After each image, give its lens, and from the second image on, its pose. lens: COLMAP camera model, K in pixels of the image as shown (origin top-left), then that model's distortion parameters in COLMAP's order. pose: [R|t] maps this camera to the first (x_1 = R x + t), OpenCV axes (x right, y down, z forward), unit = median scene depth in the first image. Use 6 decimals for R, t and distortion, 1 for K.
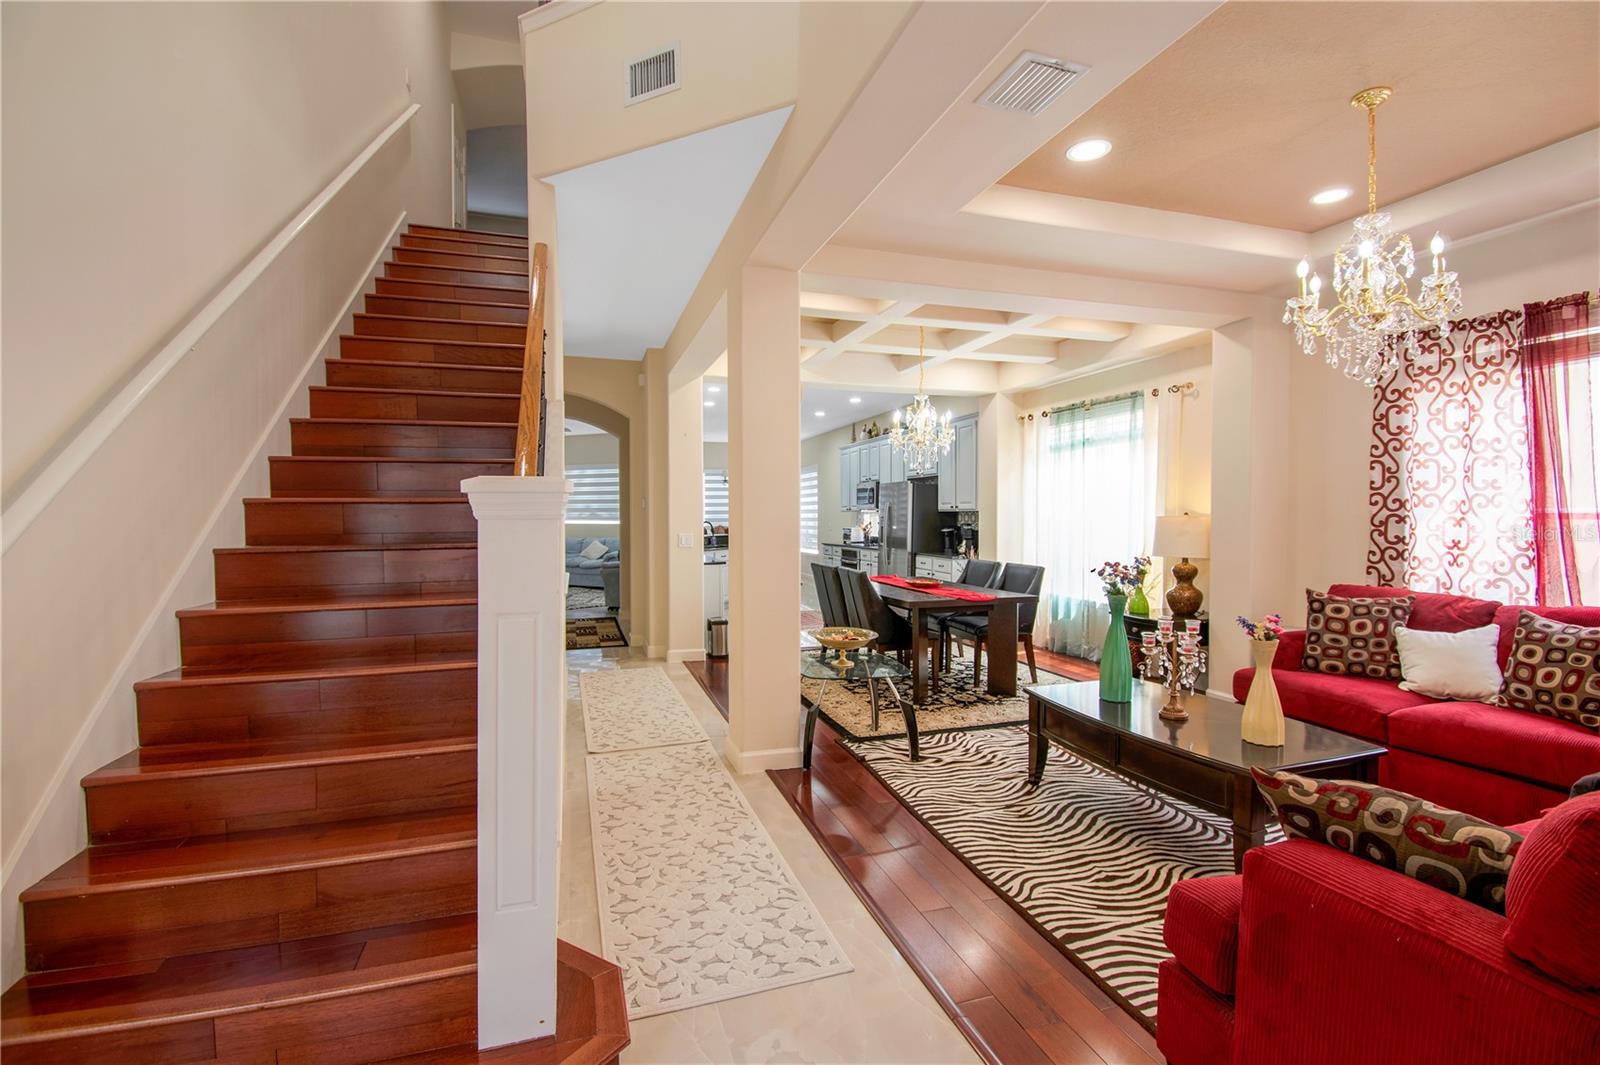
lens RADIAL K [[715.0, 0, 800.9], [0, 715.0, 524.9], [0, 0, 1]] dist [-0.017163, -0.002123]
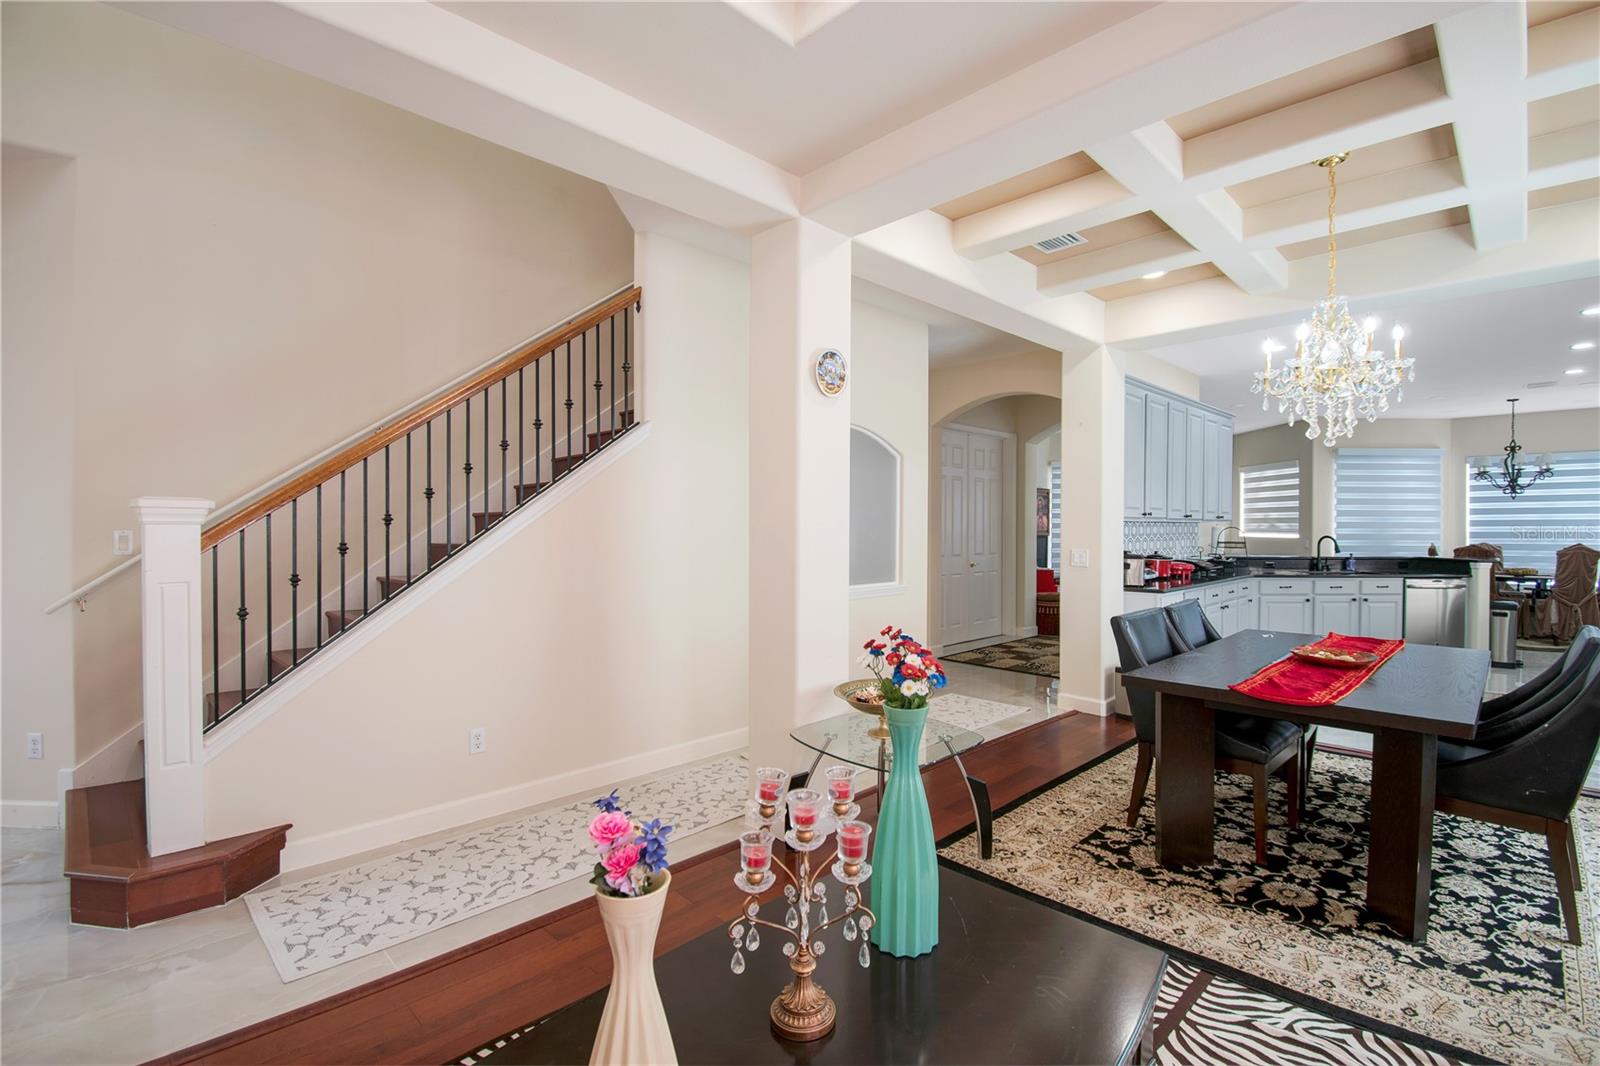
lens RADIAL K [[715.0, 0, 816.8], [0, 715.0, 525.8], [0, 0, 1]] dist [-0.017163, -0.002123]
pose [[0.466056, 0.004124, -0.884745, 0.563850], [-0.017030, 0.999846, -0.004310, -0.006267], [0.884591, 0.017076, 0.466055, 0.528337]]
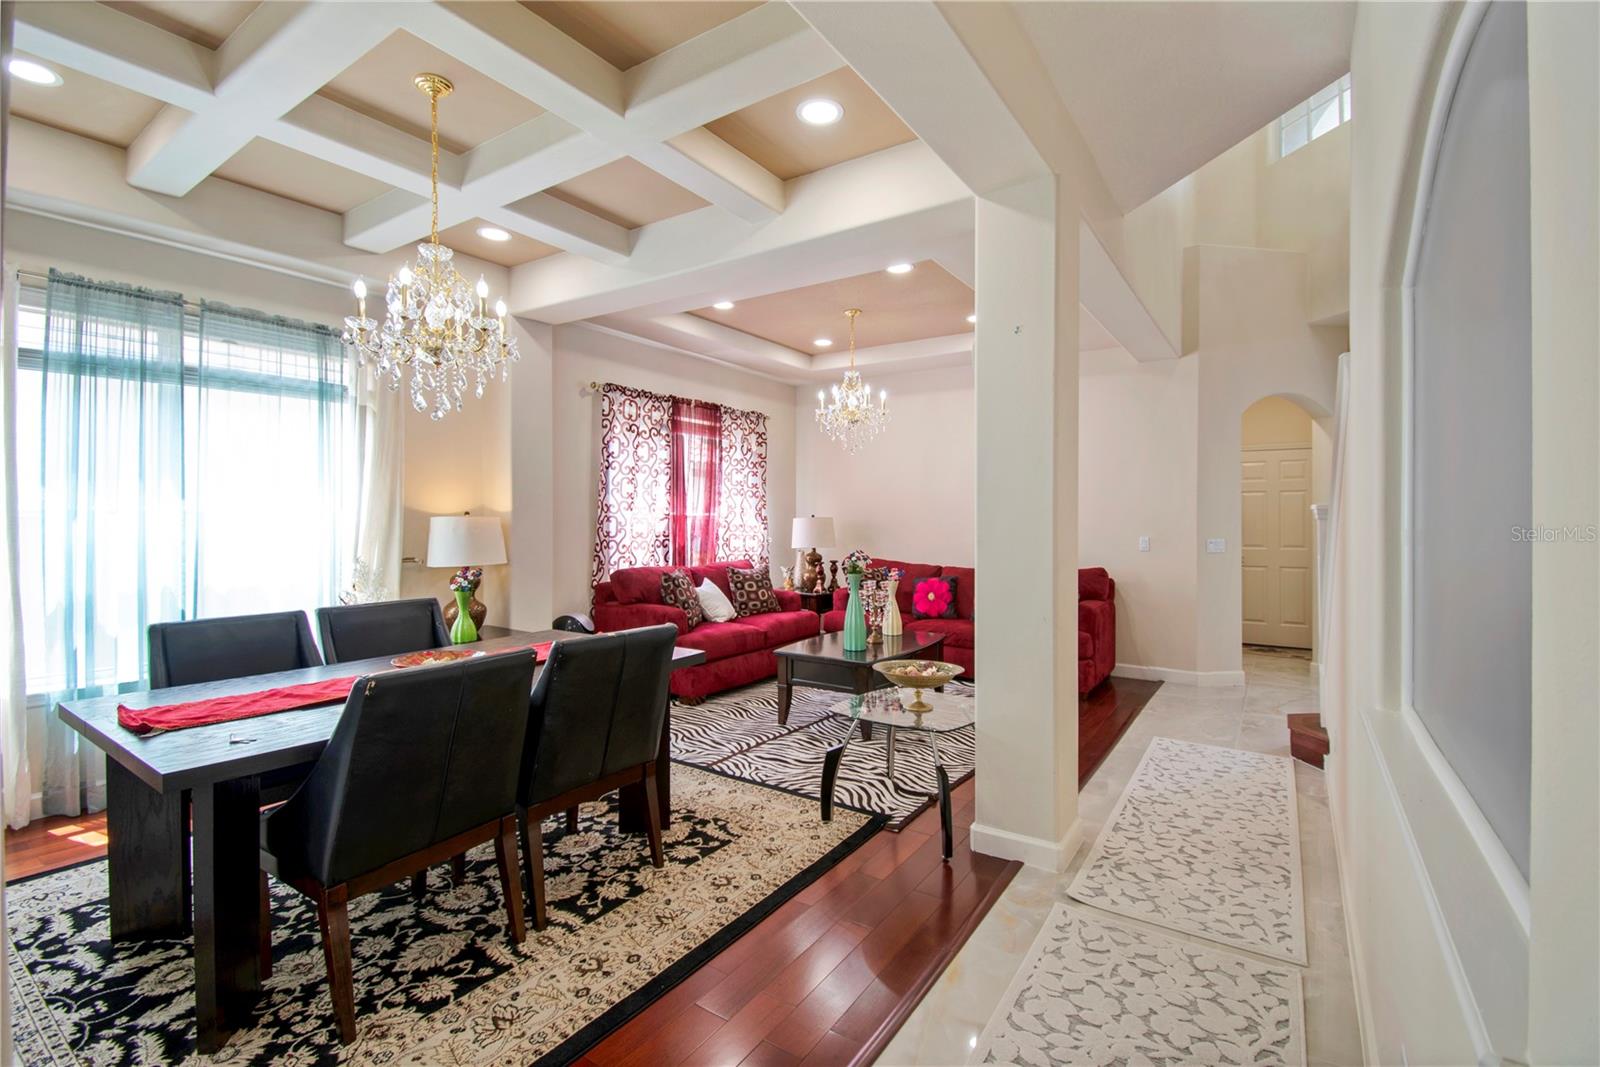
lens RADIAL K [[713.3, 0, 796.1], [0, 713.3, 519.3], [0, 0, 1]] dist [-0.015168, -0.000507]
pose [[-0.612623, -0.001582, 0.790374, -0.405315], [0.009194, 0.999916, 0.009127, -0.014163], [-0.790322, 0.012858, -0.612557, 1.363612]]
